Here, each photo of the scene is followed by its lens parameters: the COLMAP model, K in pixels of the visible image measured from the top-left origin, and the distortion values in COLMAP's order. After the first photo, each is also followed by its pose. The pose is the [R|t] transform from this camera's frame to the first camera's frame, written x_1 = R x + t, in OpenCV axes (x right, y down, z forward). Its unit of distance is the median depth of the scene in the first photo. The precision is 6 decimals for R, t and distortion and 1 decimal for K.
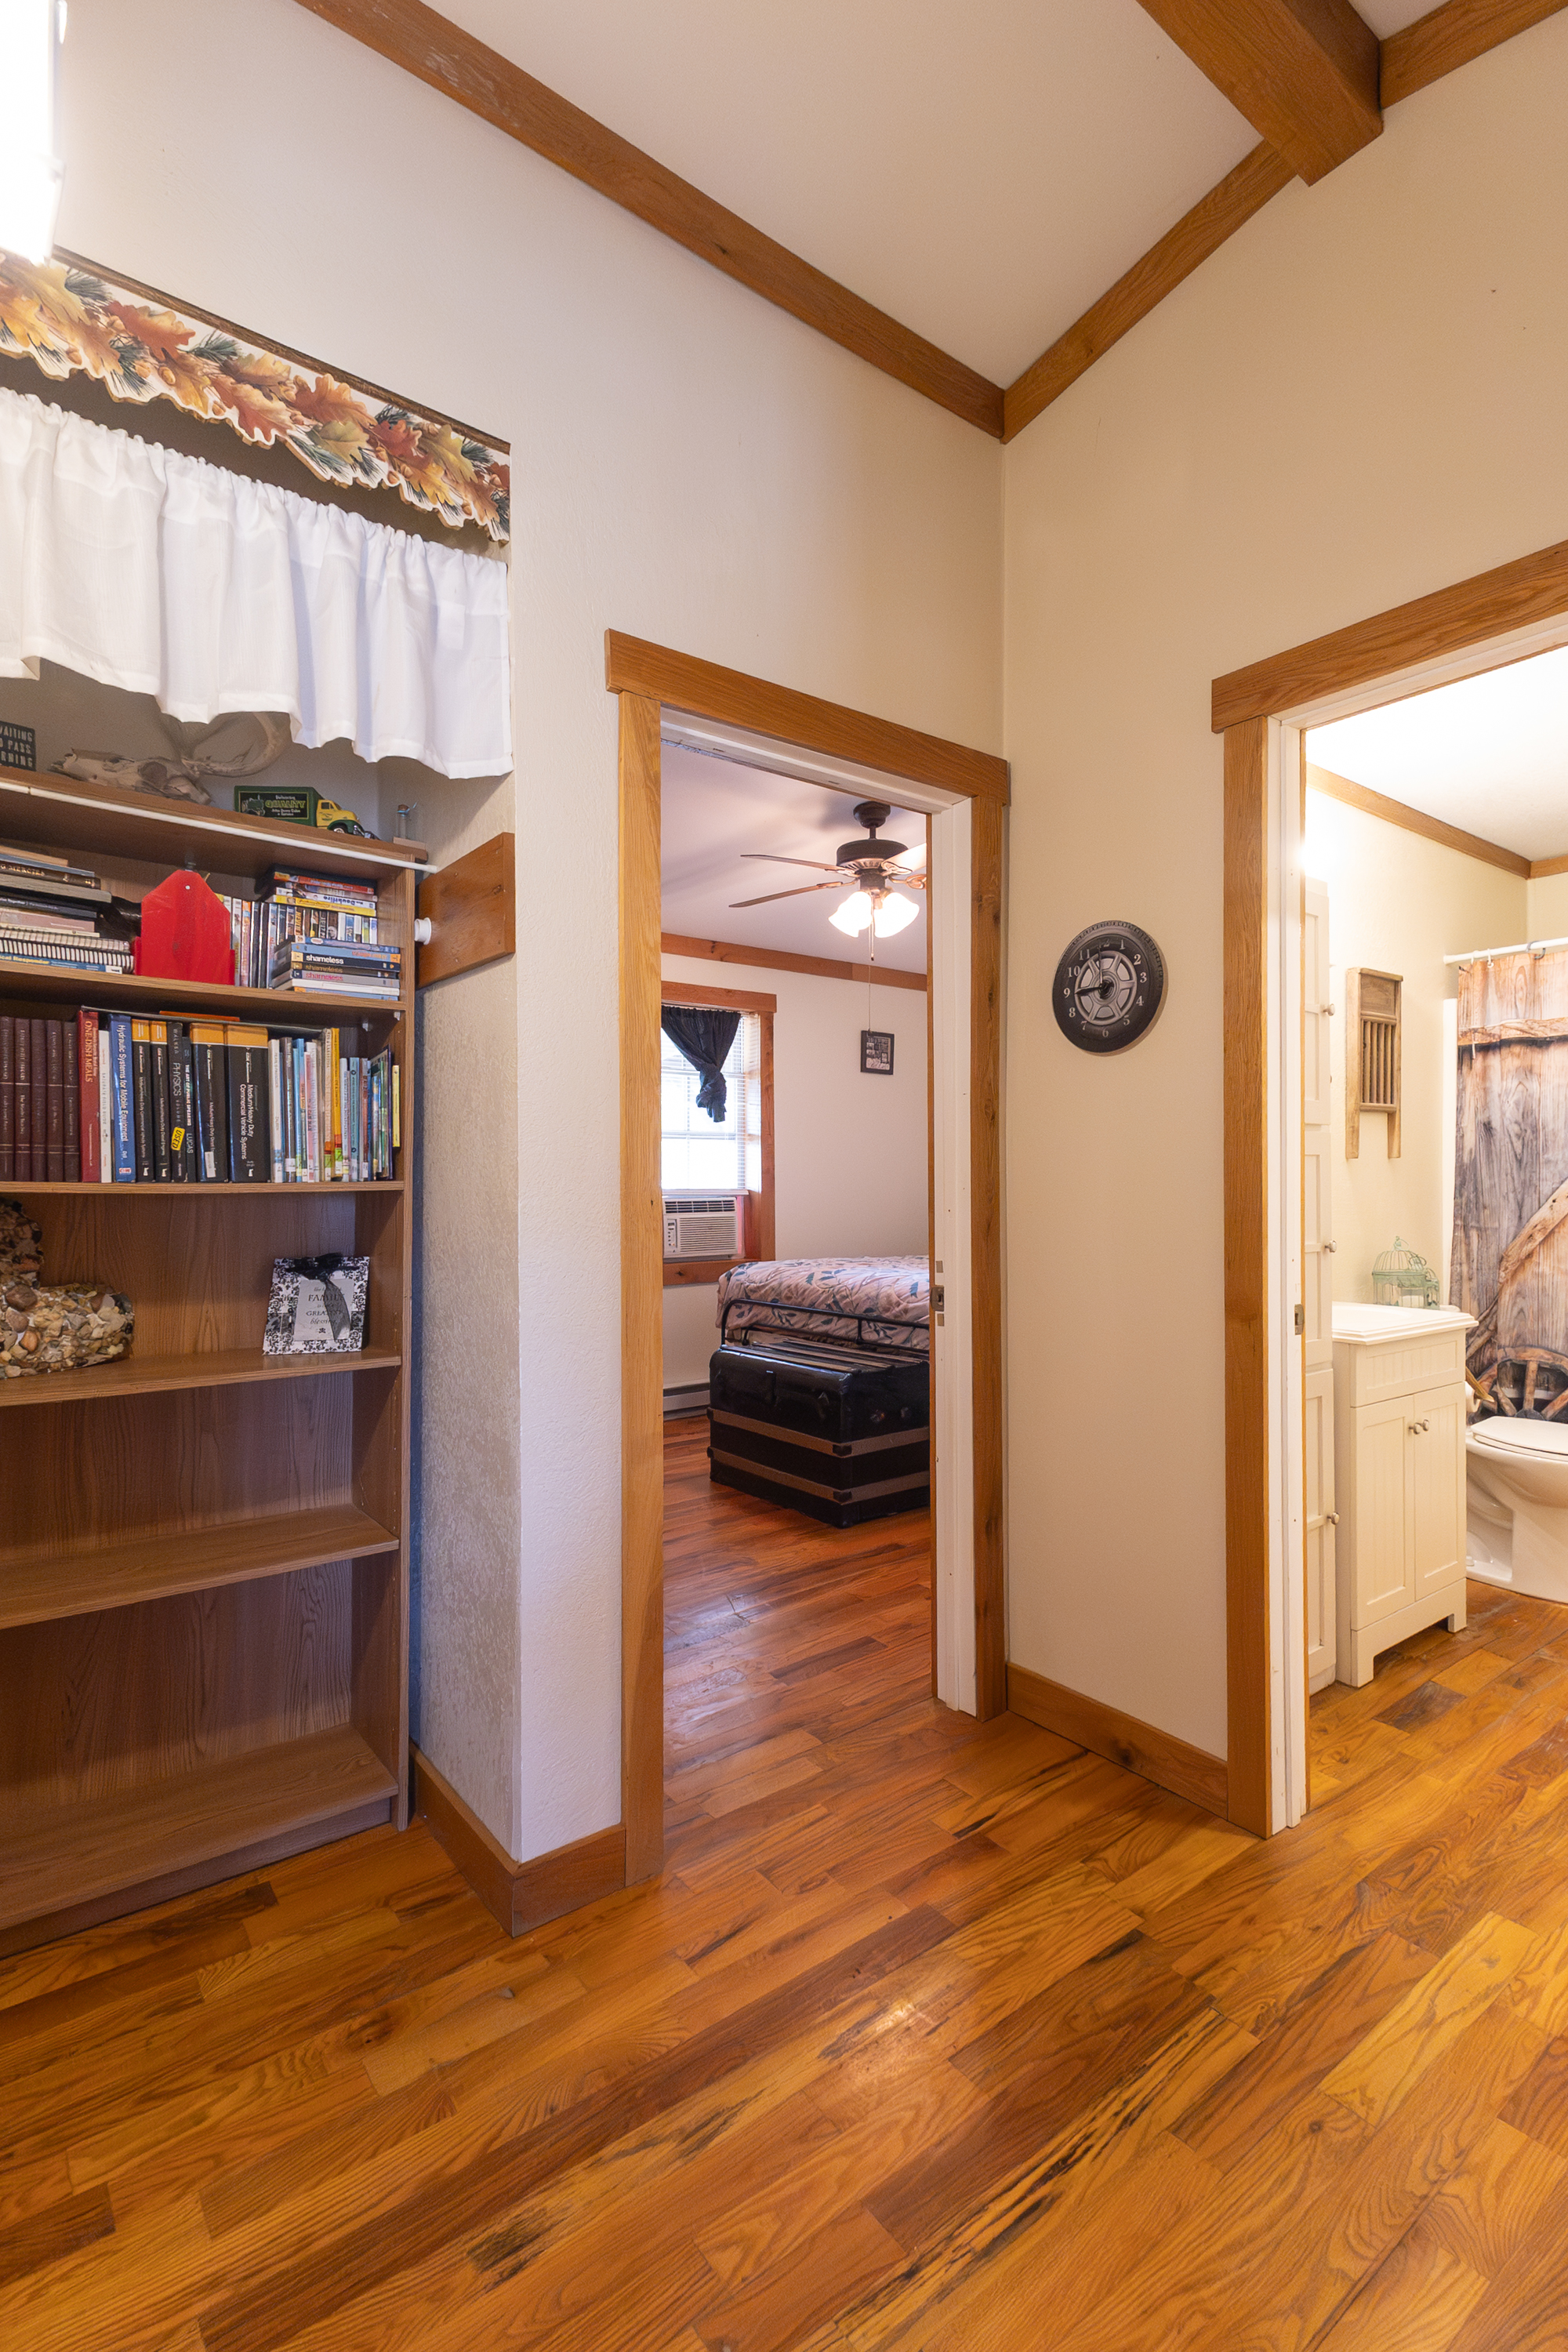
lens RADIAL K [[1089.5, 0, 788.1], [0, 1089.5, 1178.9], [0, 0, 1]] dist [0.020667, -0.000527]
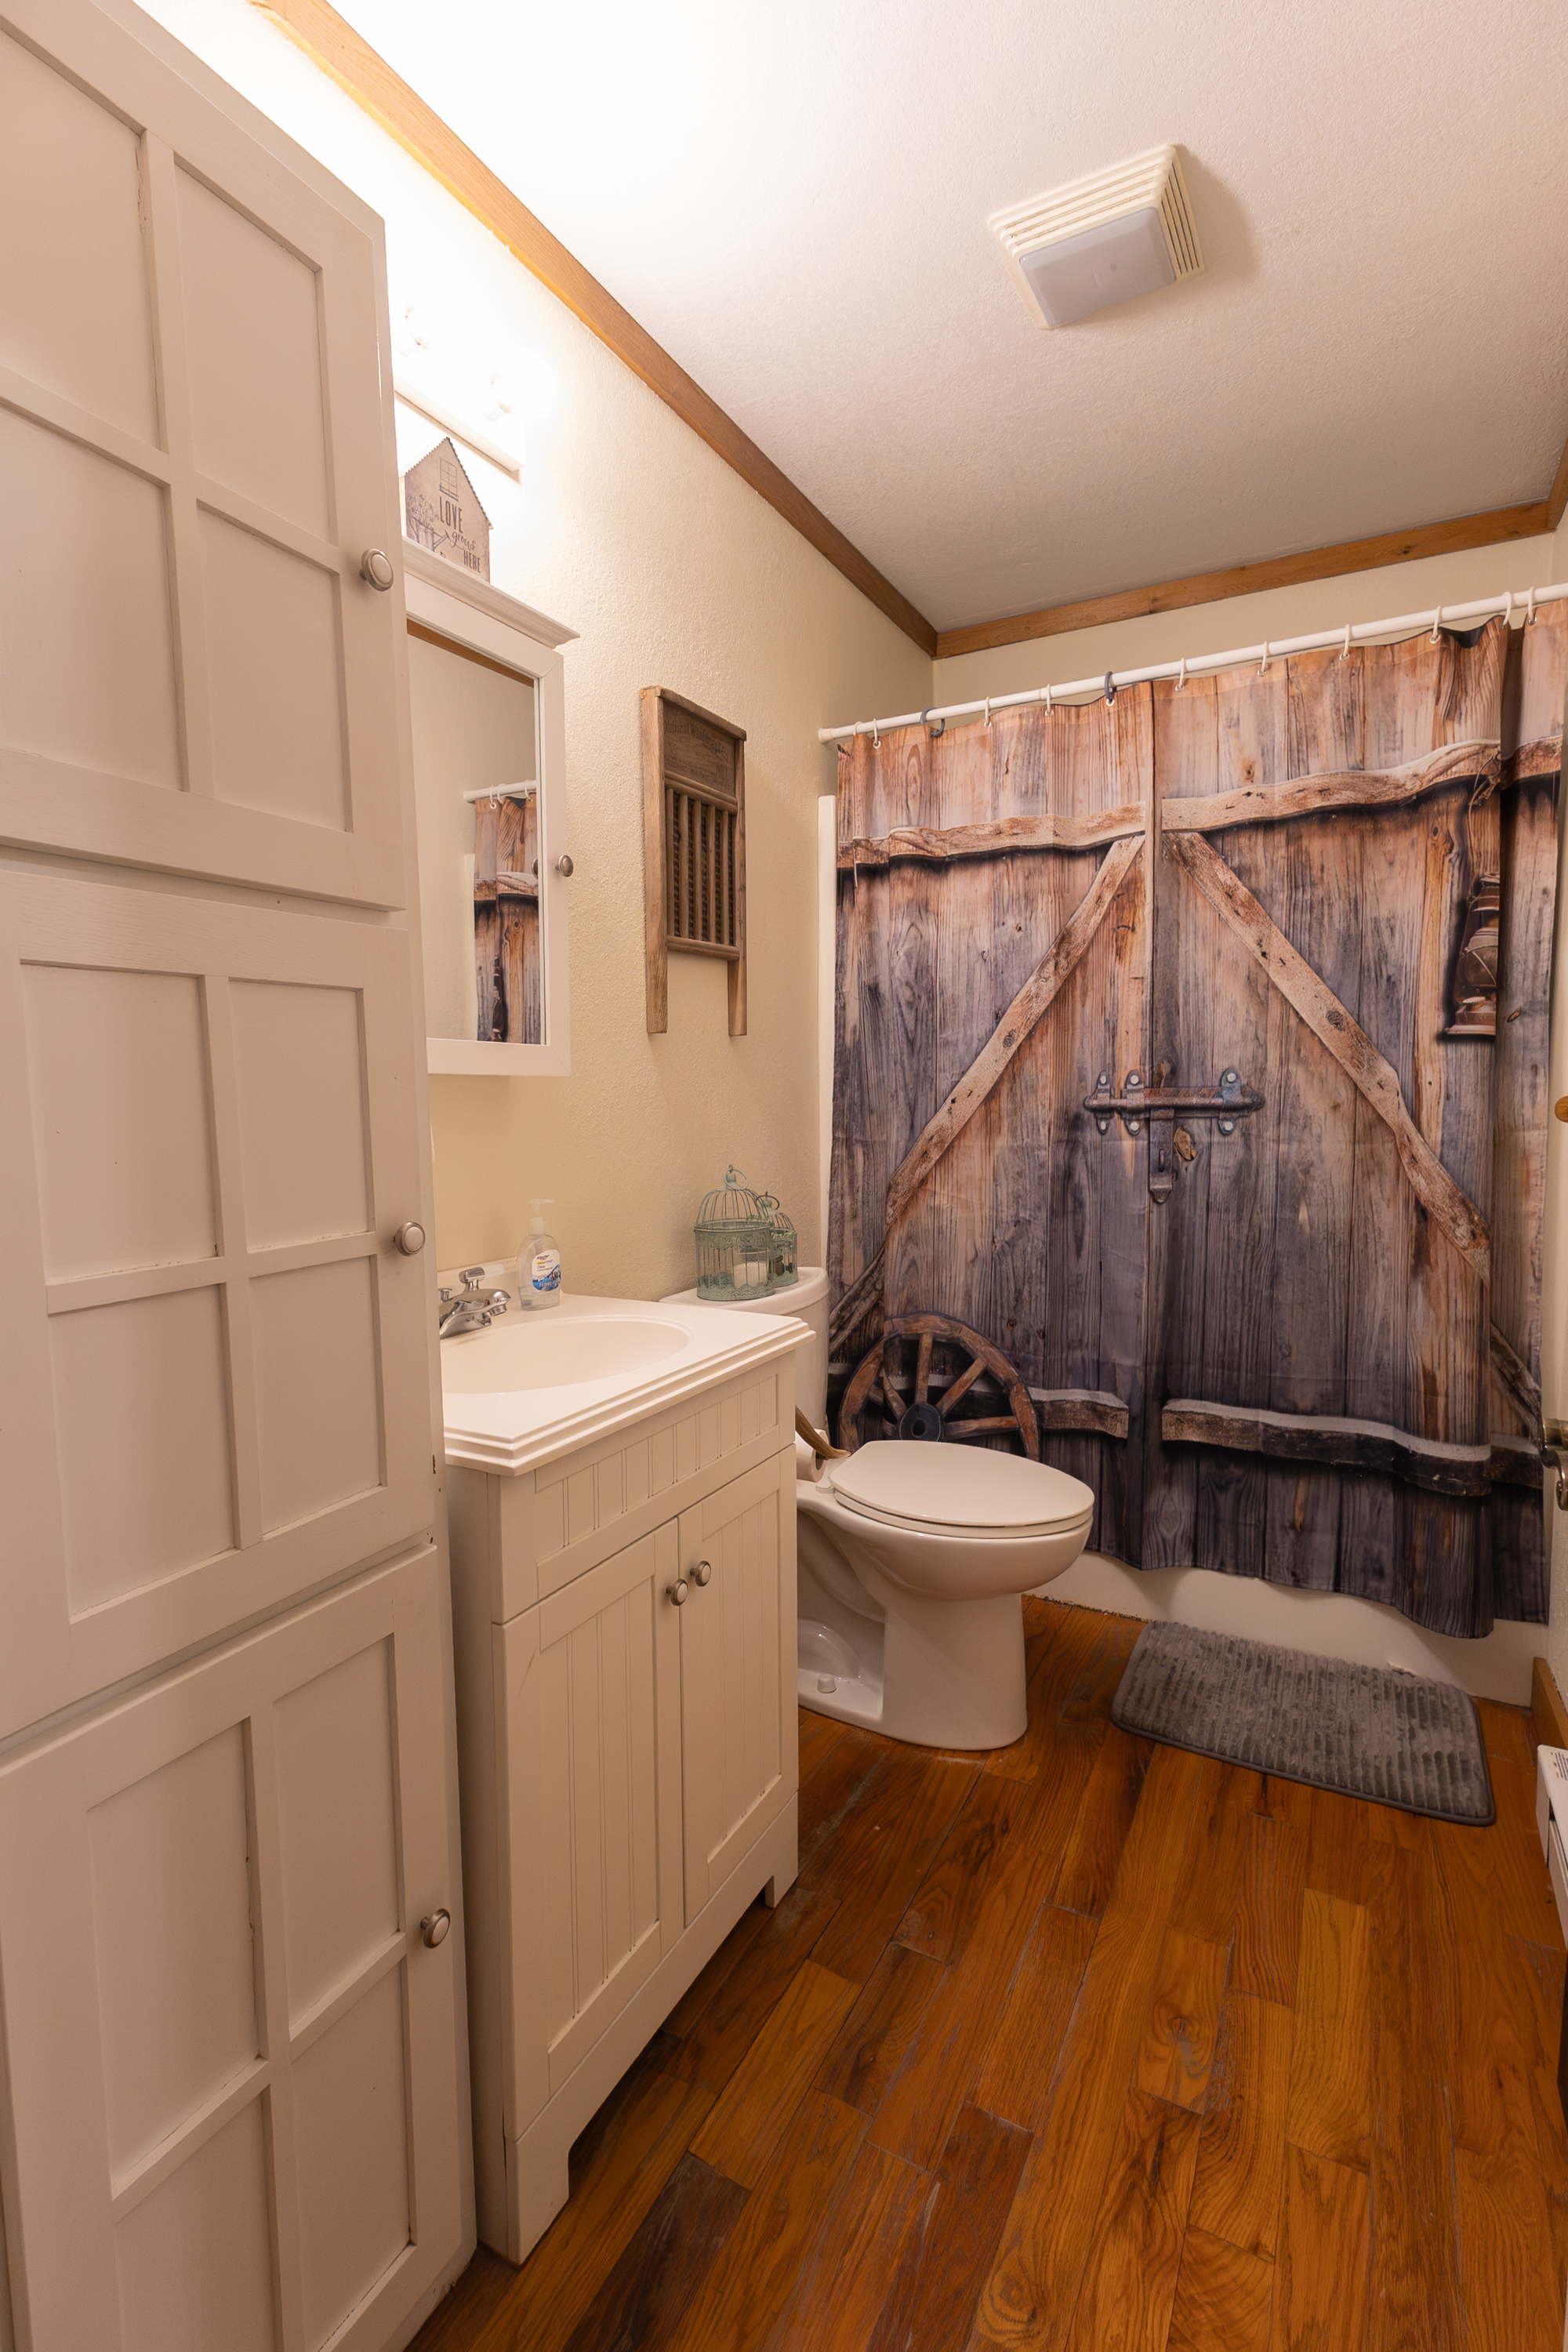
lens RADIAL K [[1089.5, 0, 779.4], [0, 1089.5, 1179.9], [0, 0, 1]] dist [0.020667, -0.000527]
pose [[0.912332, -0.045699, 0.406893, 0.299994], [0.010095, 0.995960, 0.089224, 0.006882], [-0.409327, -0.077294, 0.909108, 0.398468]]
